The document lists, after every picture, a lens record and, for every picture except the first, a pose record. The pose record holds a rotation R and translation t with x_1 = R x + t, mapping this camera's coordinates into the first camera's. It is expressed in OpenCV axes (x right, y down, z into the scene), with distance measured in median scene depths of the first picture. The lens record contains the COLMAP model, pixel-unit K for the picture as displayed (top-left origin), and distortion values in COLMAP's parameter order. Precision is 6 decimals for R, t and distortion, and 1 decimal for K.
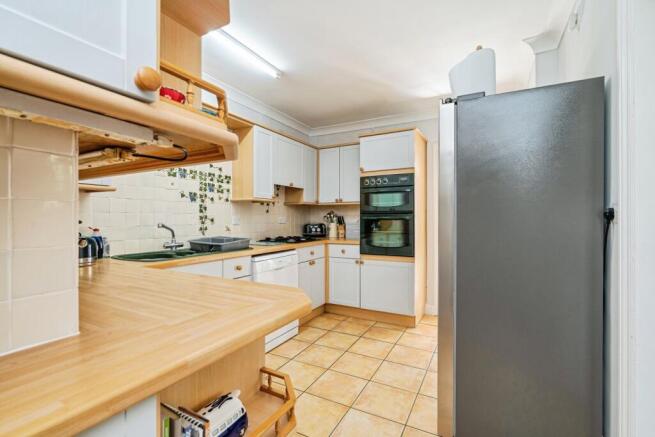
lens RADIAL K [[303.0, 0, 325.4], [0, 303.0, 217.7], [0, 0, 1]] dist [-0.000340, 0.000012]
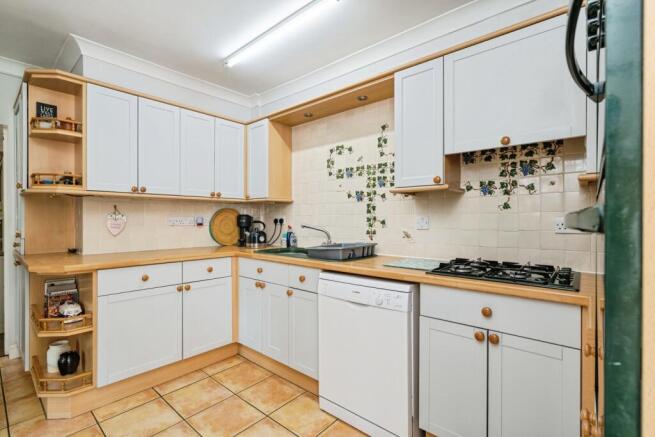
lens RADIAL K [[303.0, 0, 325.7], [0, 303.0, 219.4], [0, 0, 1]] dist [-0.000340, 0.000012]
pose [[-0.224477, 0.002764, -0.974475, 0.445704], [0.001398, 0.999996, 0.002514, -0.001956], [0.974478, -0.000798, -0.224480, 1.067247]]
